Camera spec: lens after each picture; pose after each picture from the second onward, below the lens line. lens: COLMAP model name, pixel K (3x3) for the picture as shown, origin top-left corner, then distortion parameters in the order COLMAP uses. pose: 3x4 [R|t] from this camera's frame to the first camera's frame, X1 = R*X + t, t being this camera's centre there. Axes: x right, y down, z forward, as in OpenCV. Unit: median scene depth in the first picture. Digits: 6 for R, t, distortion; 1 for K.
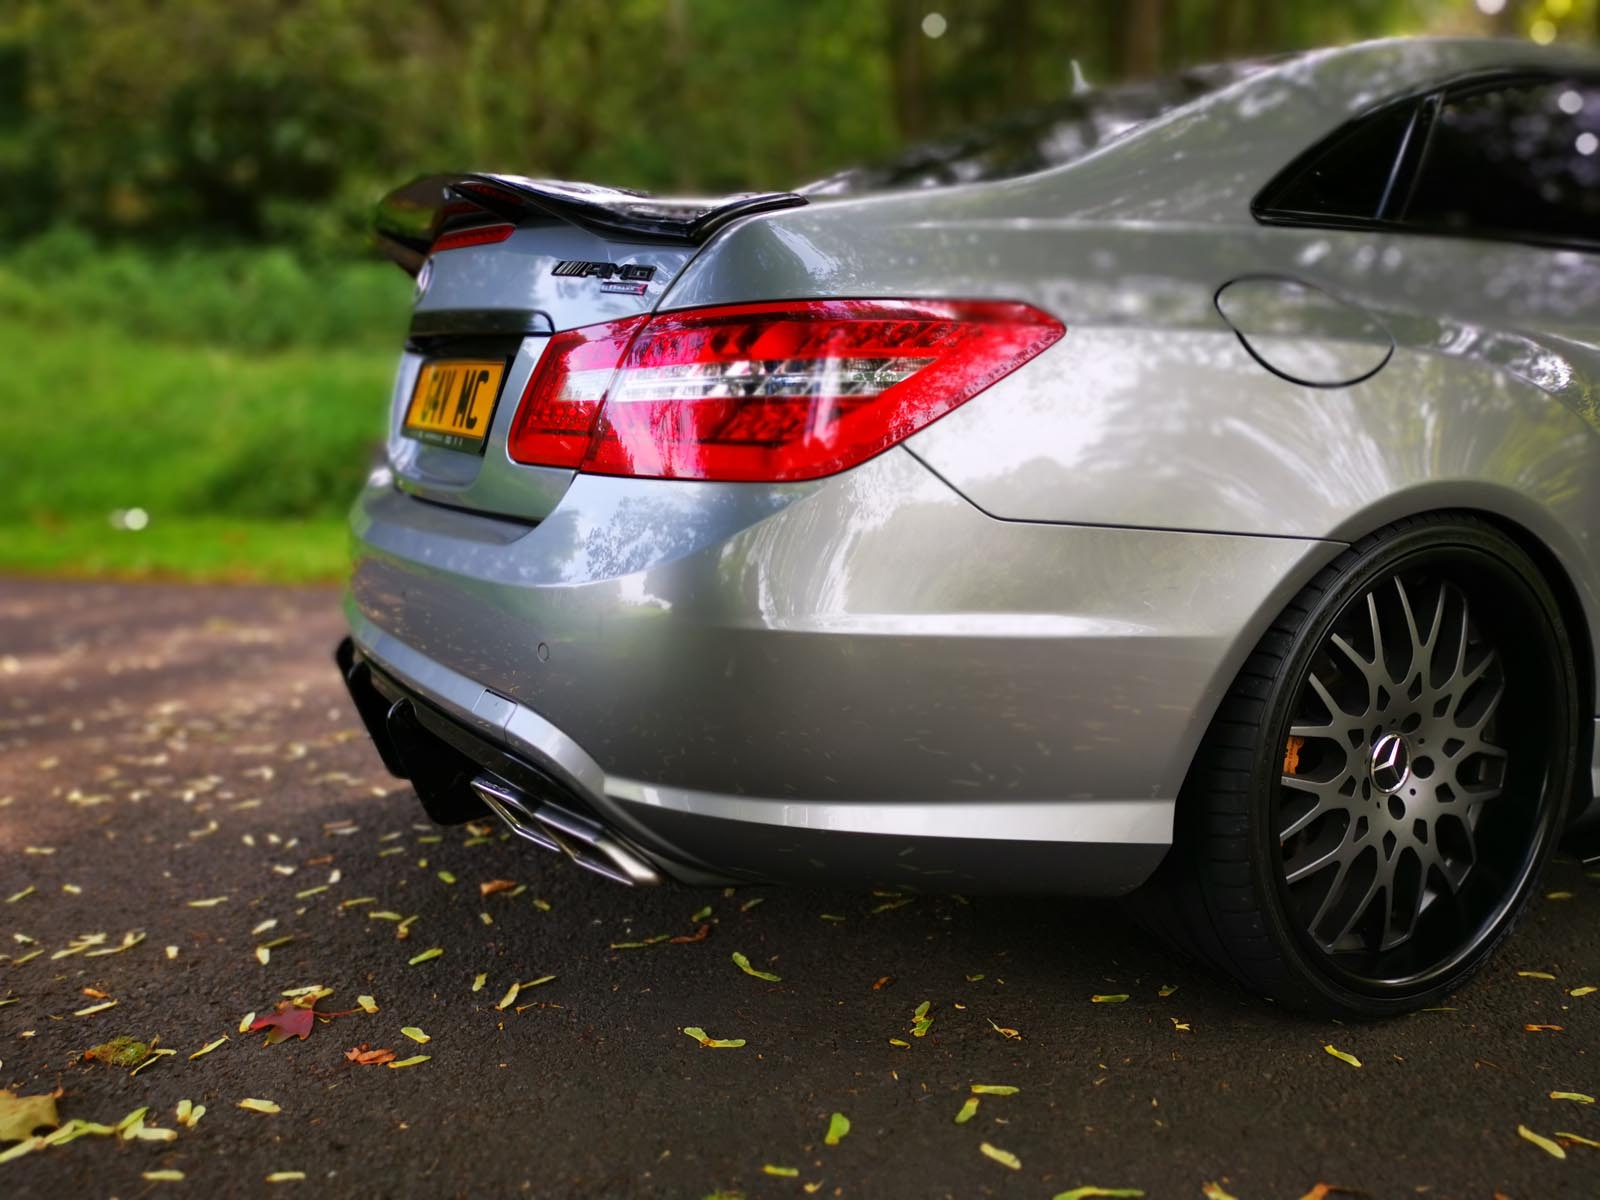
lens RADIAL K [[1223.4, 0, 822.8], [0, 1223.4, 579.6], [0, 0, 1]] dist [0.049952, -0.037072]
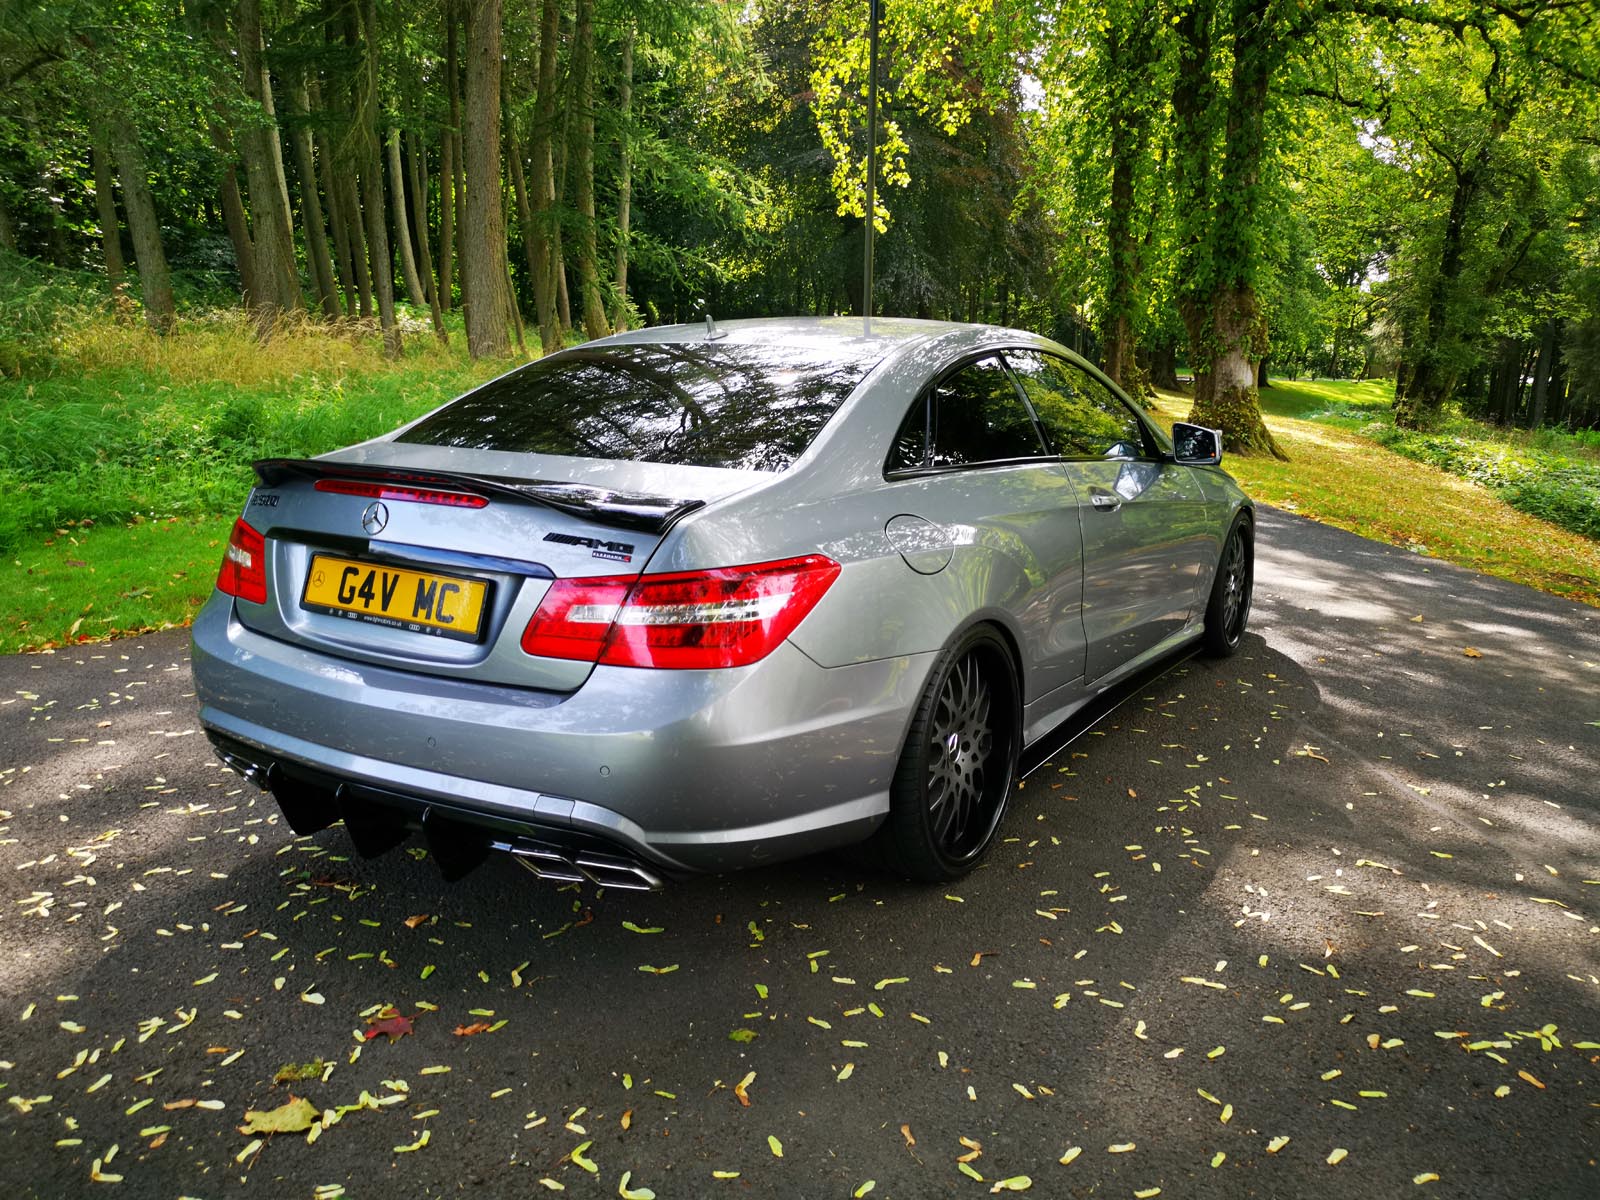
lens RADIAL K [[1223.4, 0, 817.3], [0, 1223.4, 595.5], [0, 0, 1]] dist [0.049952, -0.037072]
pose [[0.863943, -0.093410, 0.494850, -0.692978], [0.063848, 0.995034, 0.076355, -0.263868], [-0.499525, -0.034371, 0.865617, -0.583631]]
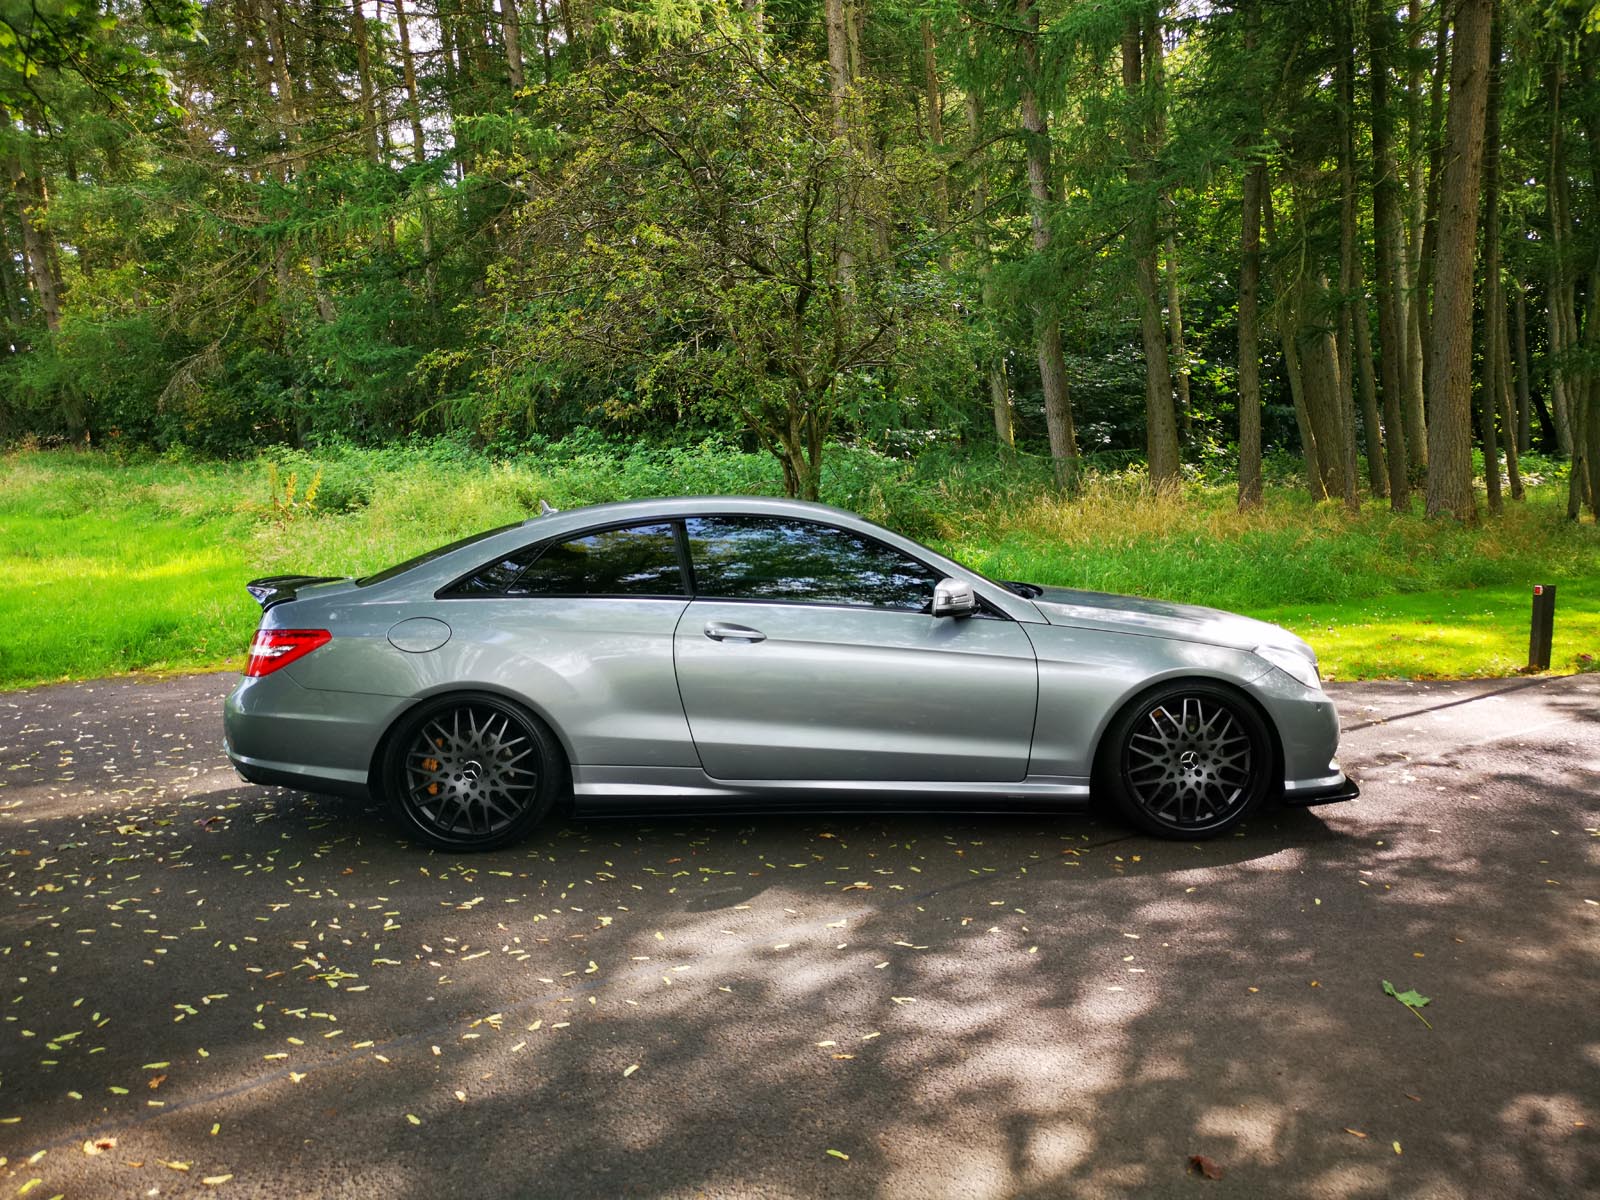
lens RADIAL K [[1223.4, 0, 810.9], [0, 1223.4, 580.6], [0, 0, 1]] dist [0.049952, -0.037072]
pose [[0.903399, 0.007204, -0.428740, 2.628341], [-0.043331, 0.996274, -0.074564, -0.135422], [0.426605, 0.085939, 0.900346, -1.479259]]
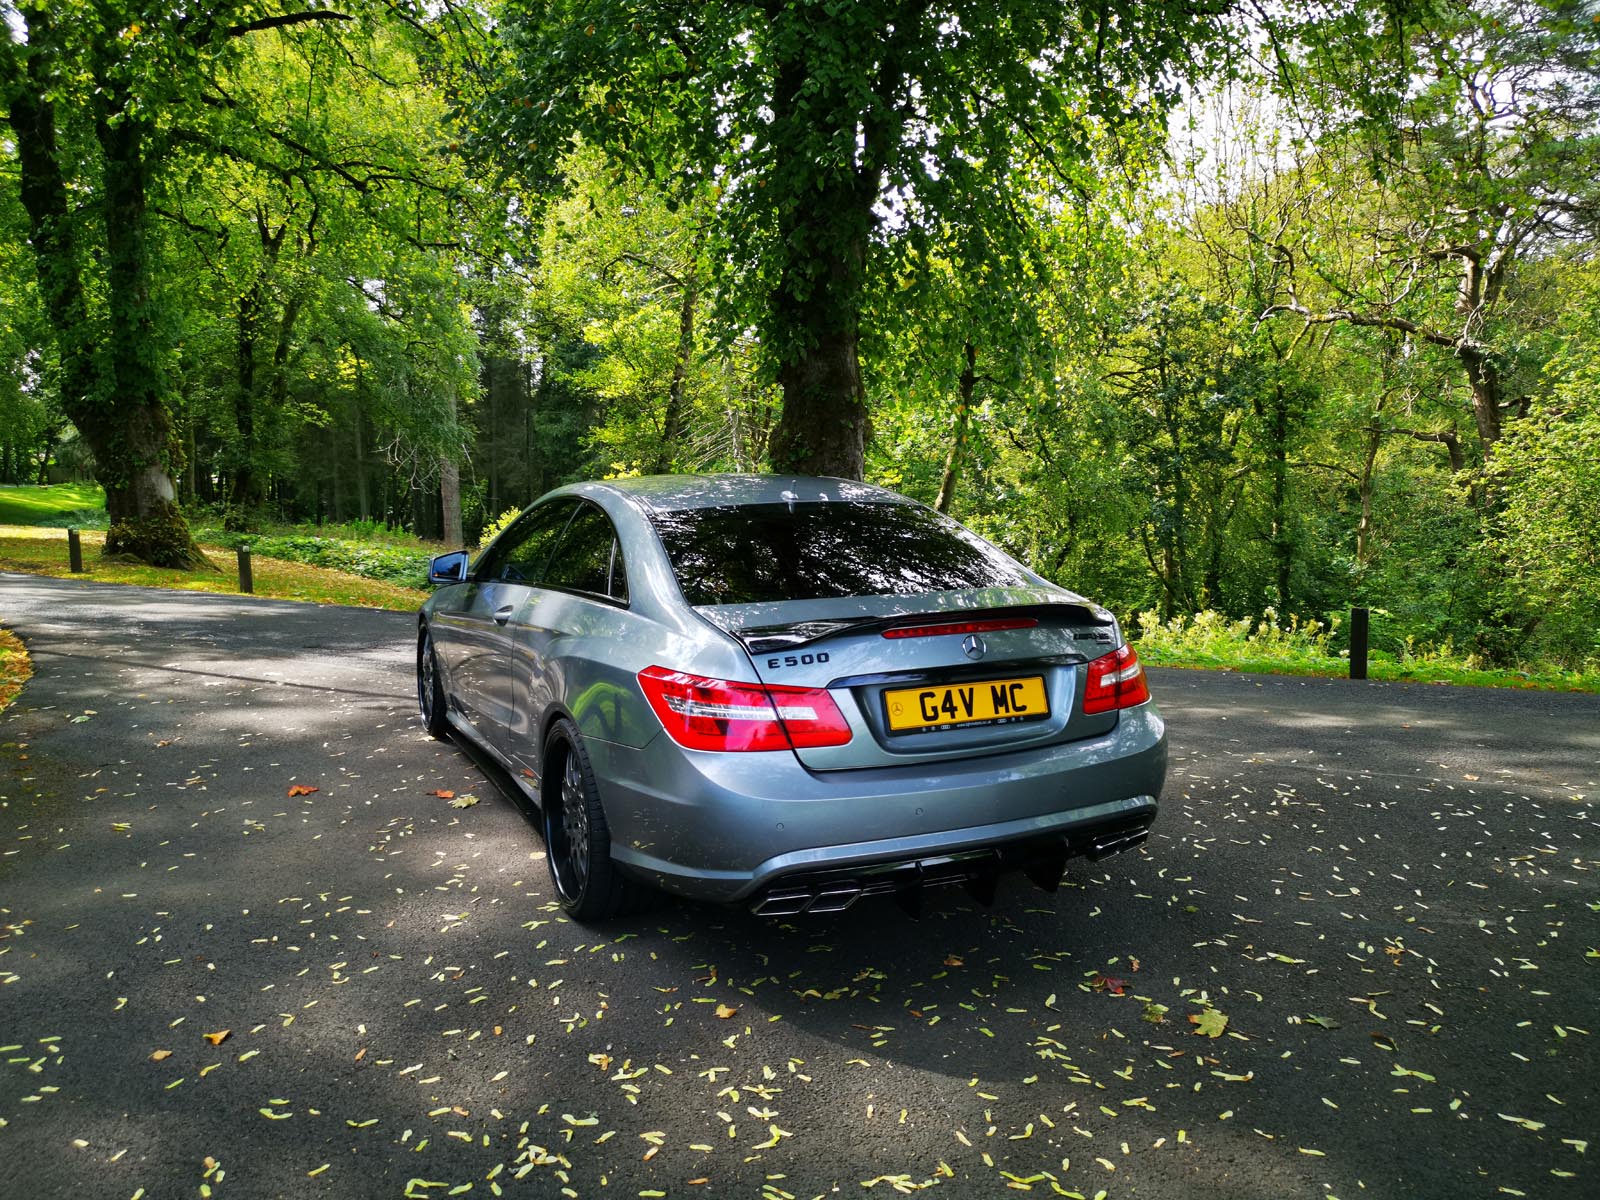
lens RADIAL K [[1223.4, 0, 812.0], [0, 1223.4, 592.2], [0, 0, 1]] dist [0.049952, -0.037072]
pose [[0.052839, -0.121251, 0.991214, -2.601259], [0.154235, 0.981681, 0.111863, -0.674923], [-0.986620, 0.146969, 0.070573, 1.282611]]
